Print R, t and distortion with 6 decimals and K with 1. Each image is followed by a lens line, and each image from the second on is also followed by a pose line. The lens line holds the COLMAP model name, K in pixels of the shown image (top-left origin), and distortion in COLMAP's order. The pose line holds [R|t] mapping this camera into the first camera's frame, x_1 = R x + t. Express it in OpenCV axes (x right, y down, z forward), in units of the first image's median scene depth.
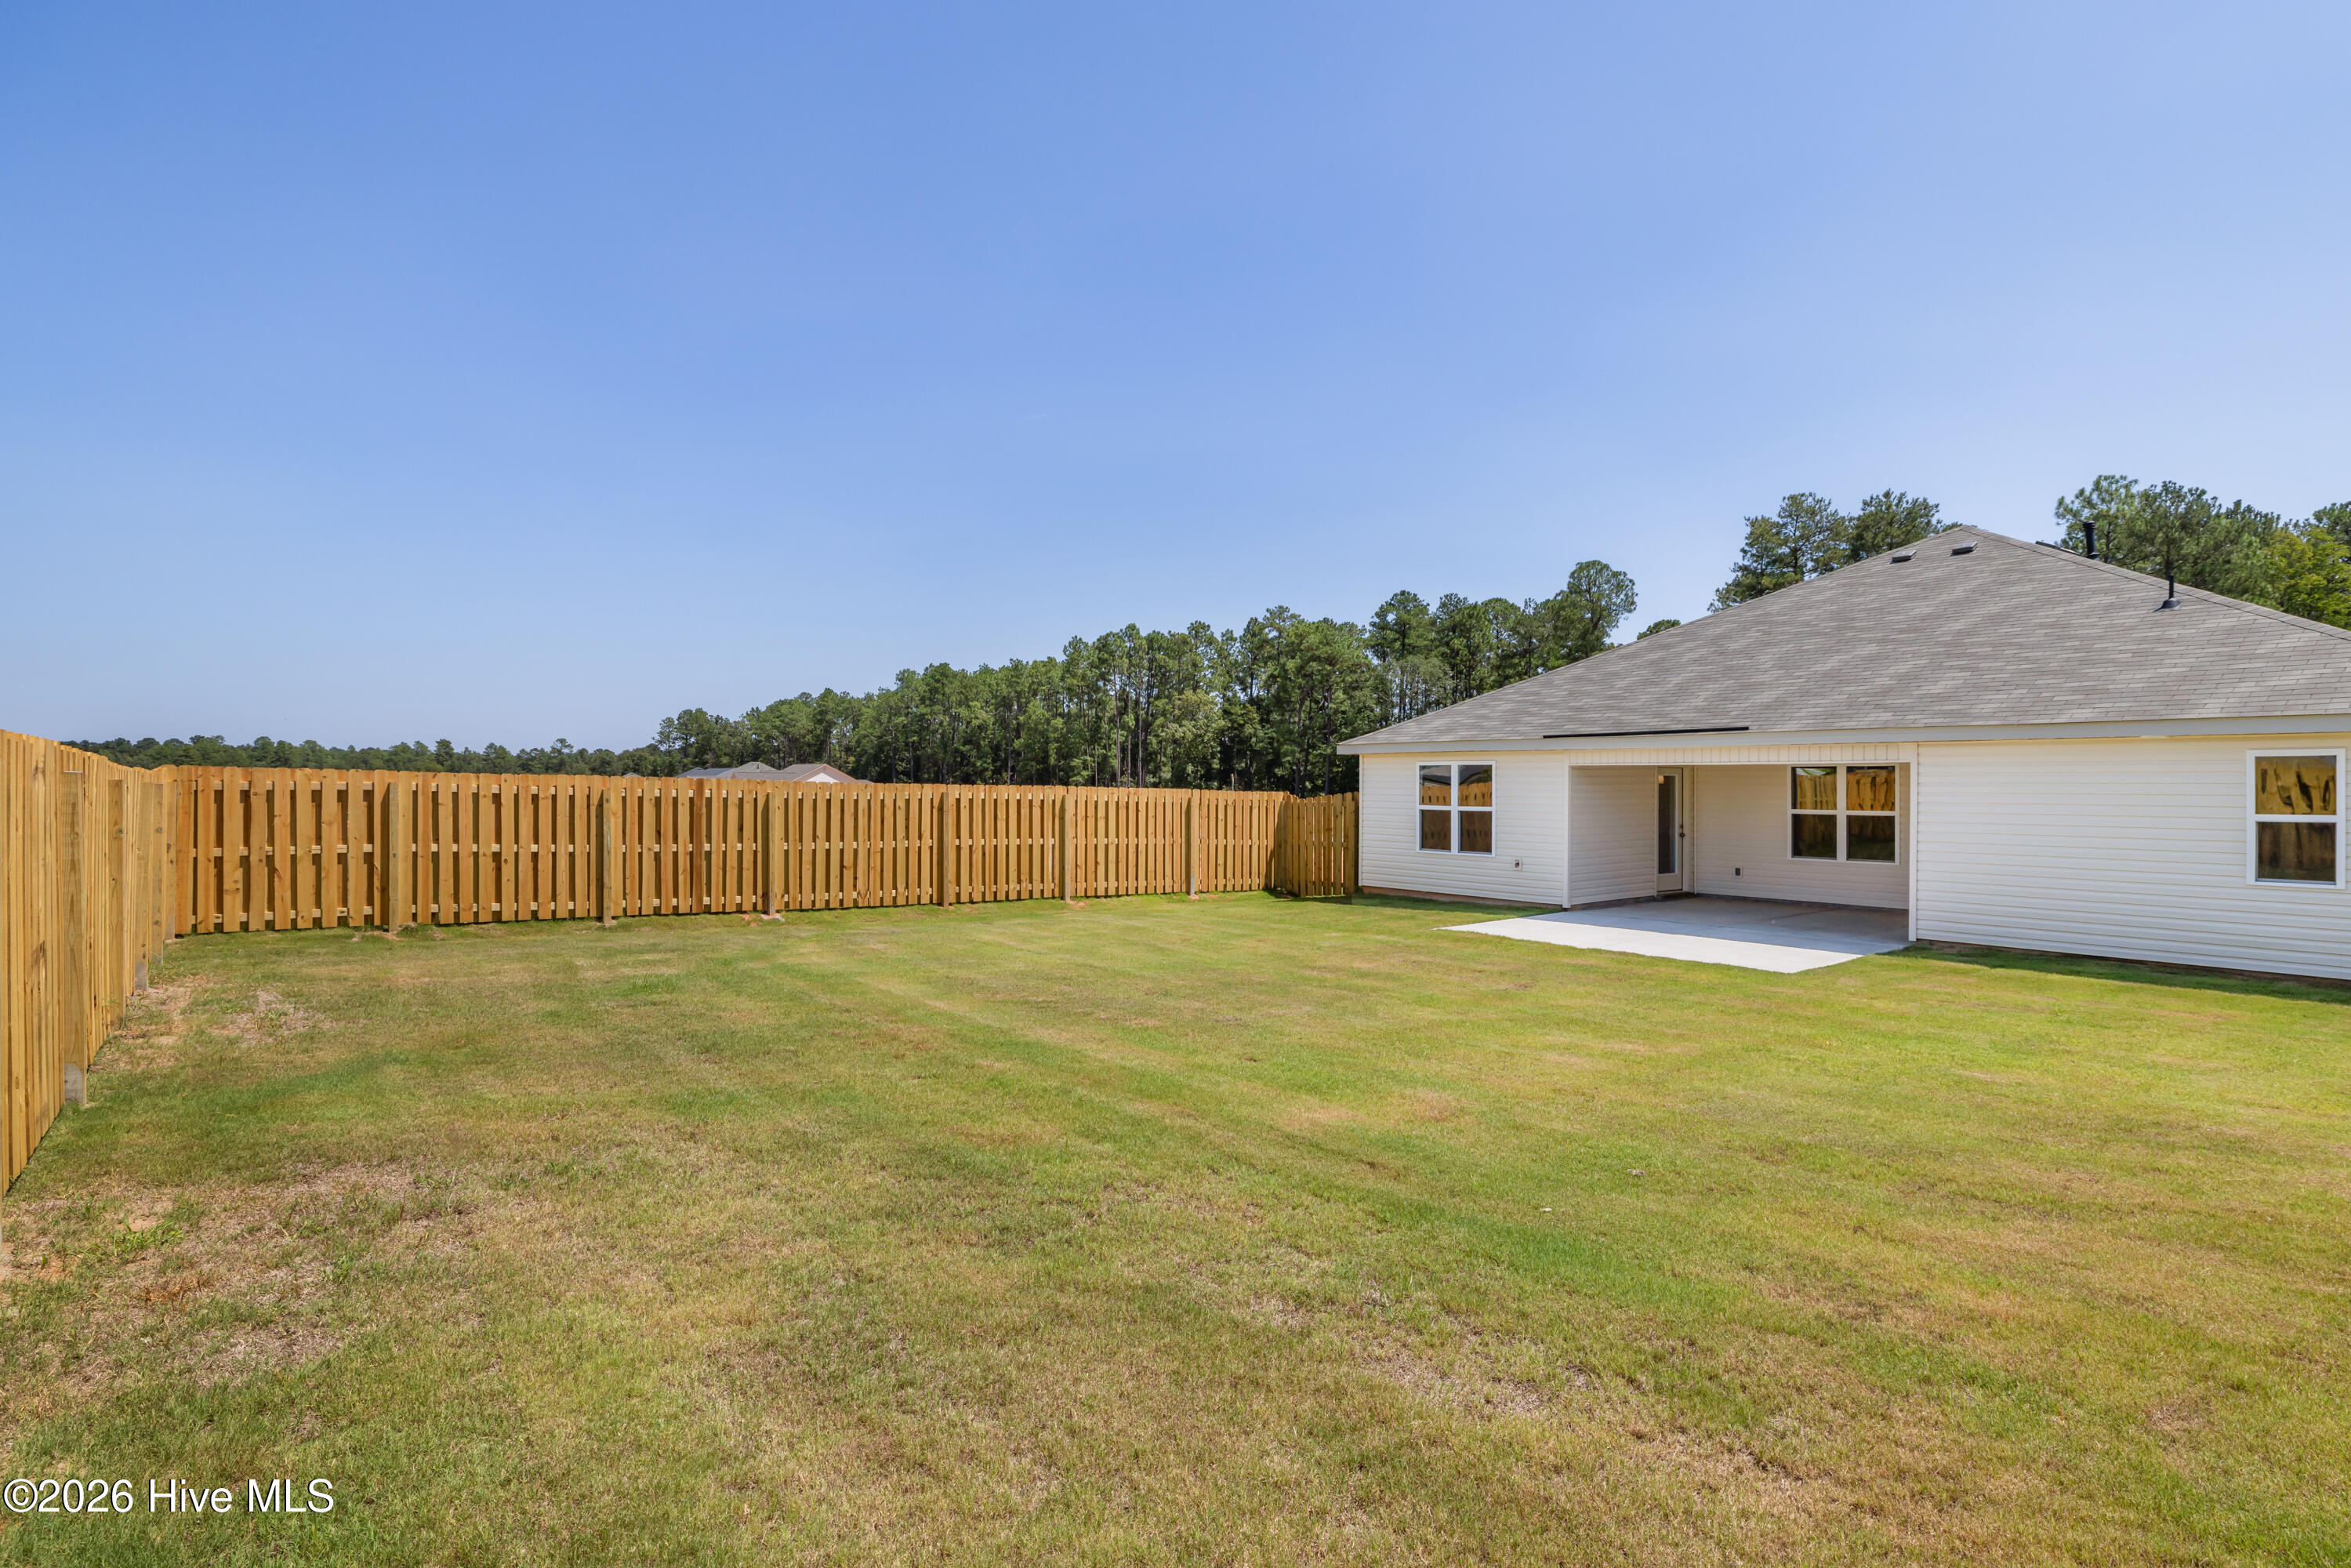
lens RADIAL K [[1203.9, 0, 1187.3], [0, 1203.9, 787.1], [0, 0, 1]] dist [0.004985, -0.002022]
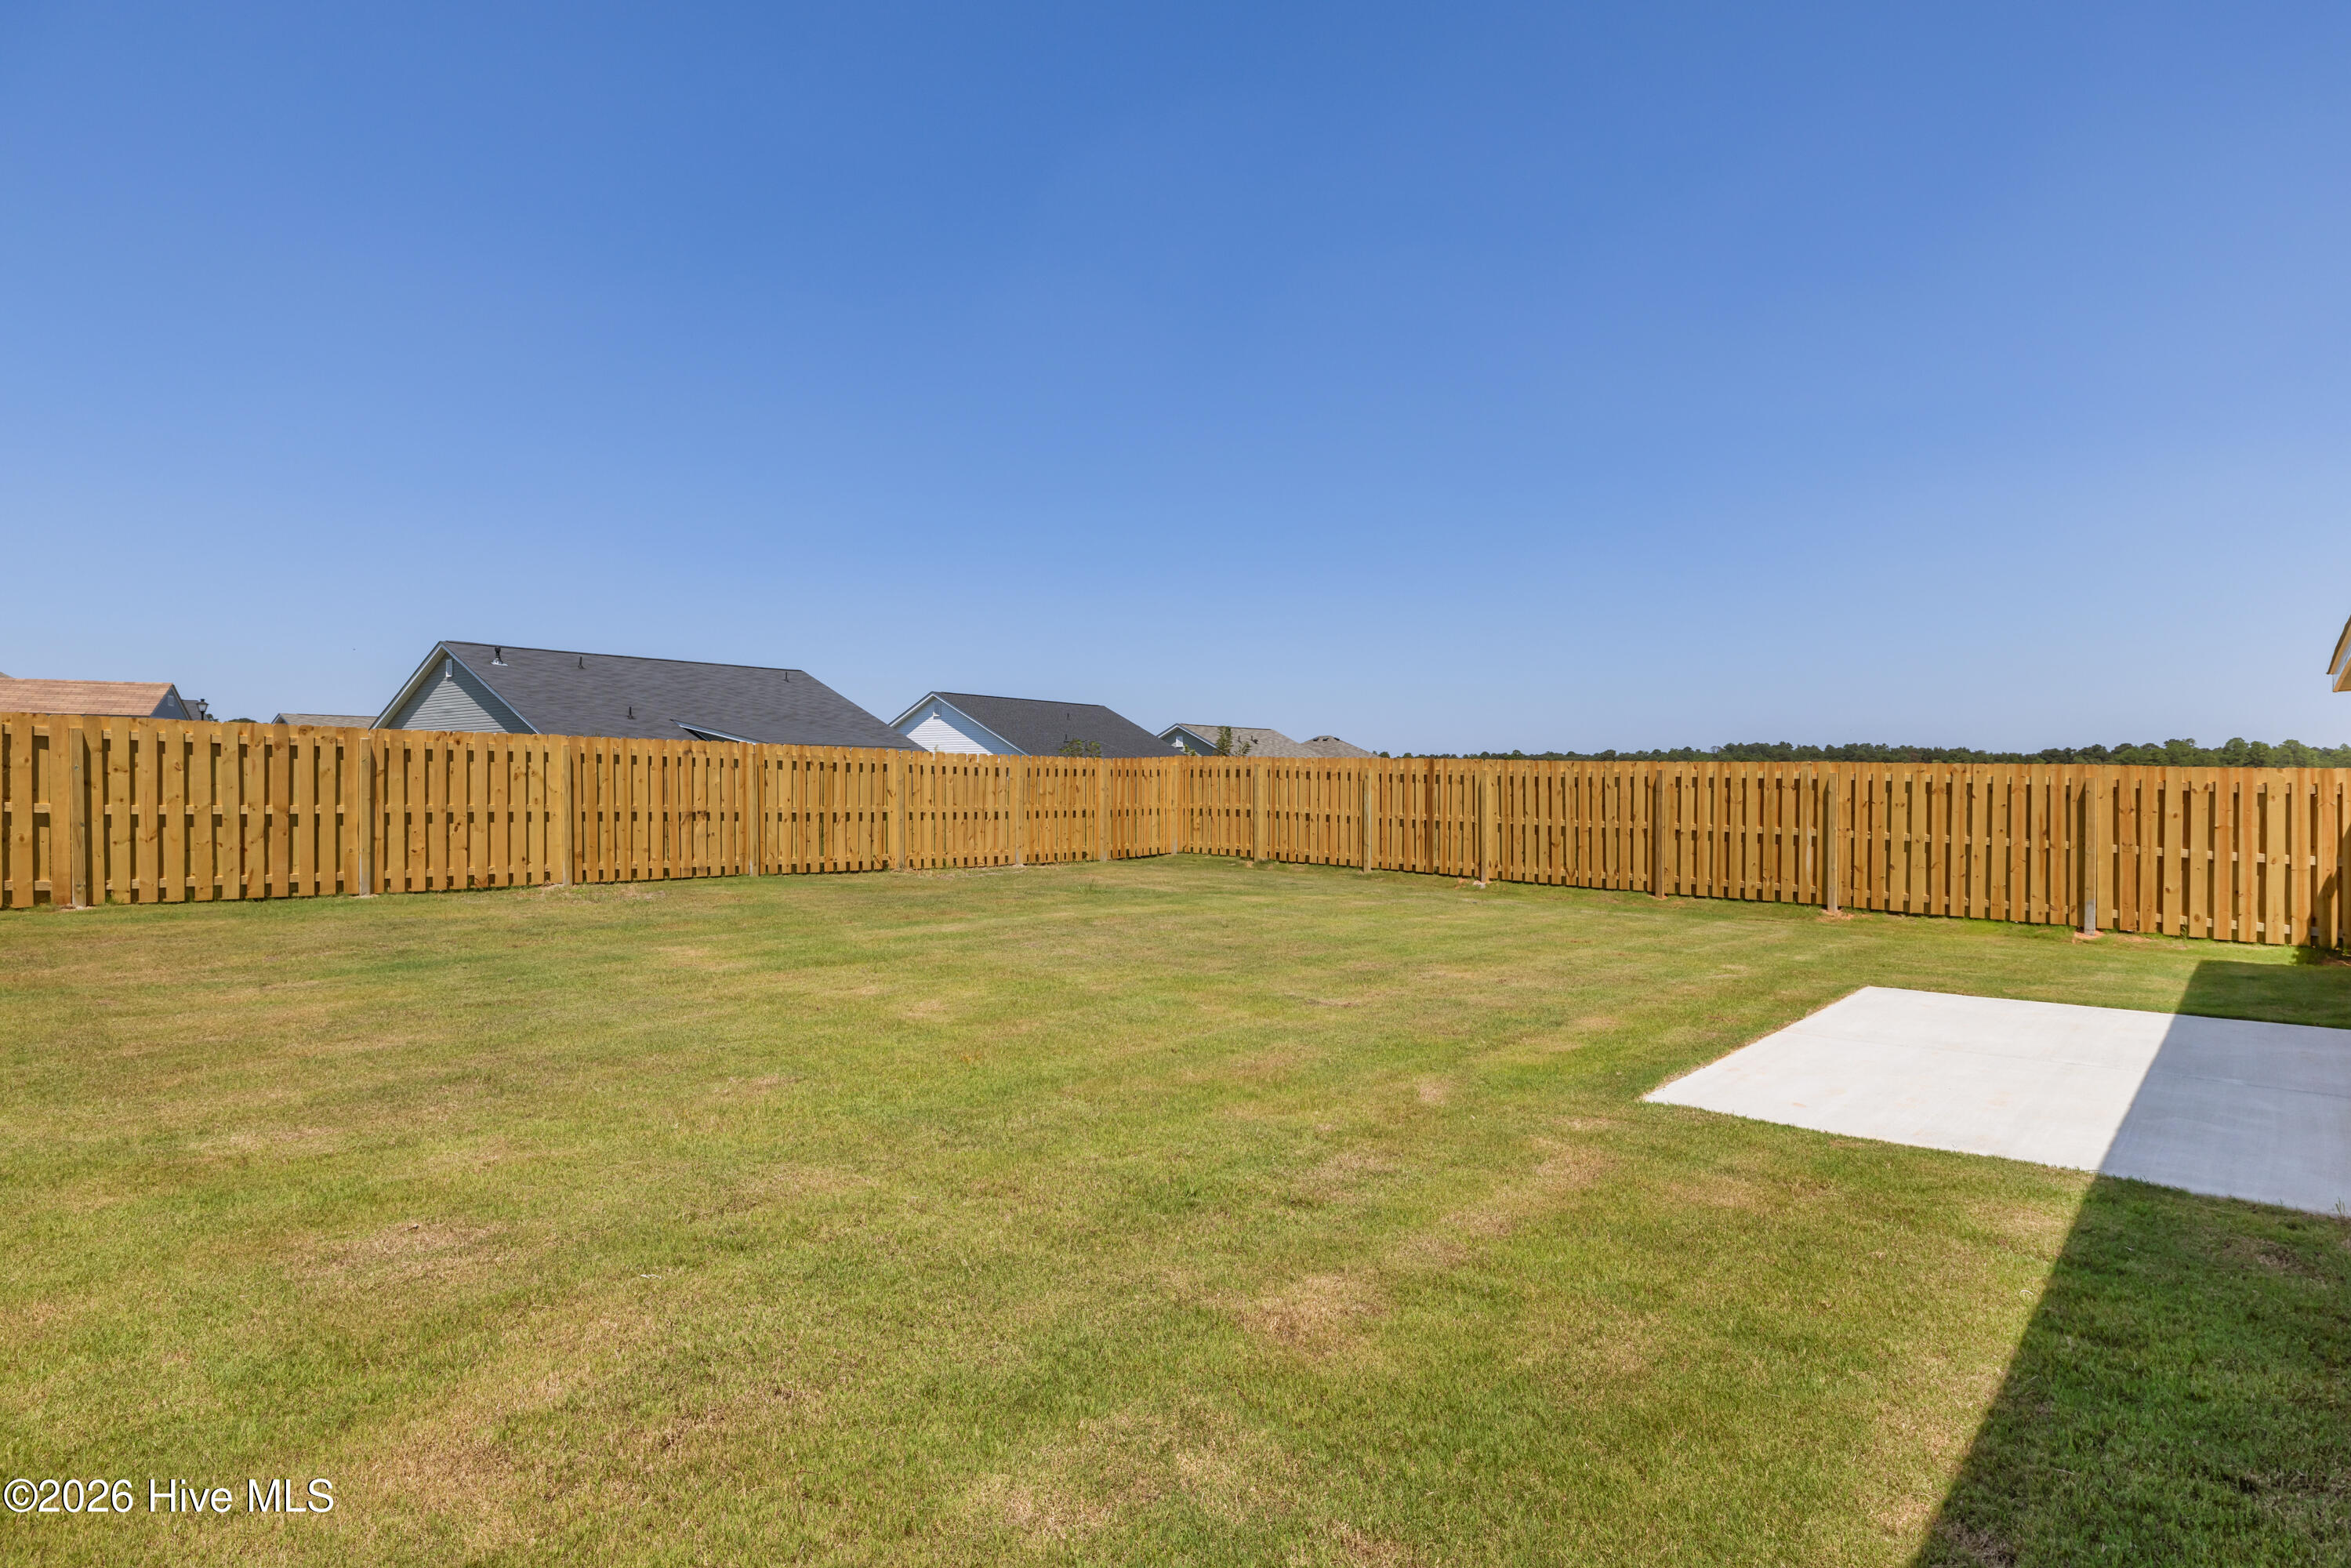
lens RADIAL K [[1203.9, 0, 1207.5], [0, 1203.9, 789.1], [0, 0, 1]] dist [0.004985, -0.002022]
pose [[0.183168, 0.004395, -0.983072, 0.608547], [-0.005945, 0.999977, 0.003363, 0.017460], [0.983064, 0.005229, 0.183190, 0.482750]]
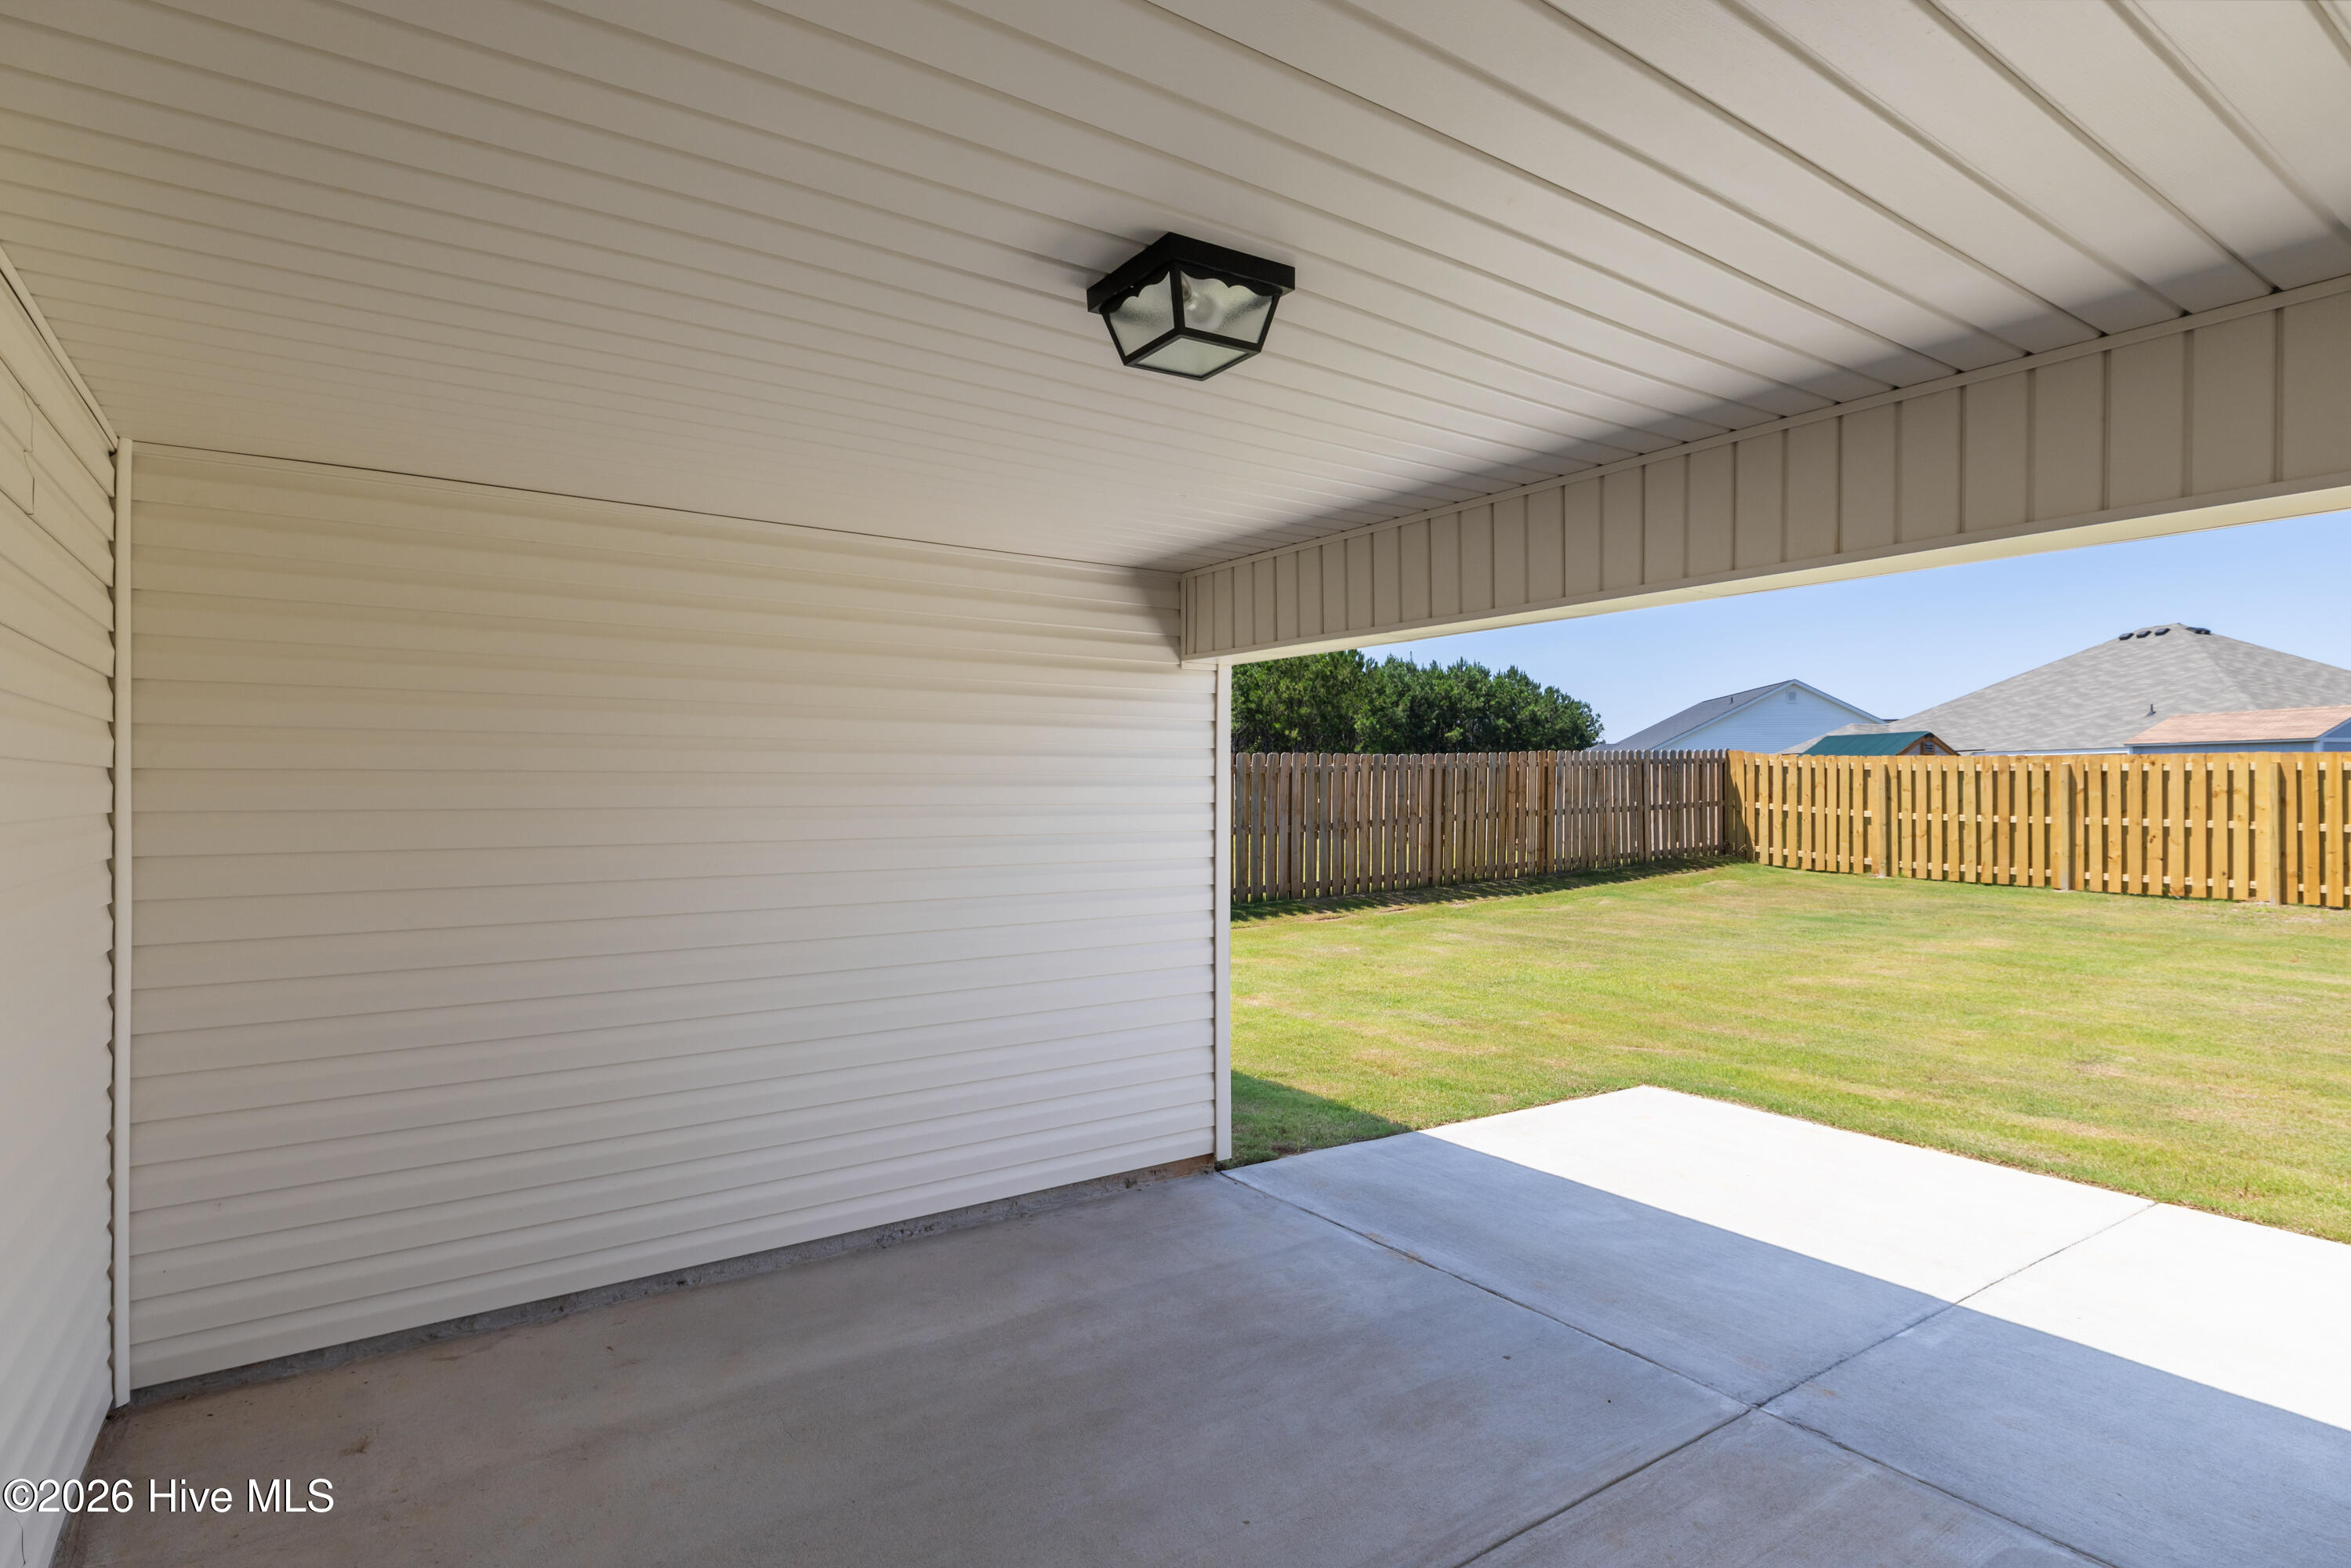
lens RADIAL K [[1203.9, 0, 1162.1], [0, 1203.9, 788.8], [0, 0, 1]] dist [0.004985, -0.002022]
pose [[-0.998960, -0.002087, 0.045539, 0.442478], [-0.001929, 0.999992, 0.003529, 0.009641], [-0.045546, 0.003438, -0.998956, 1.014843]]
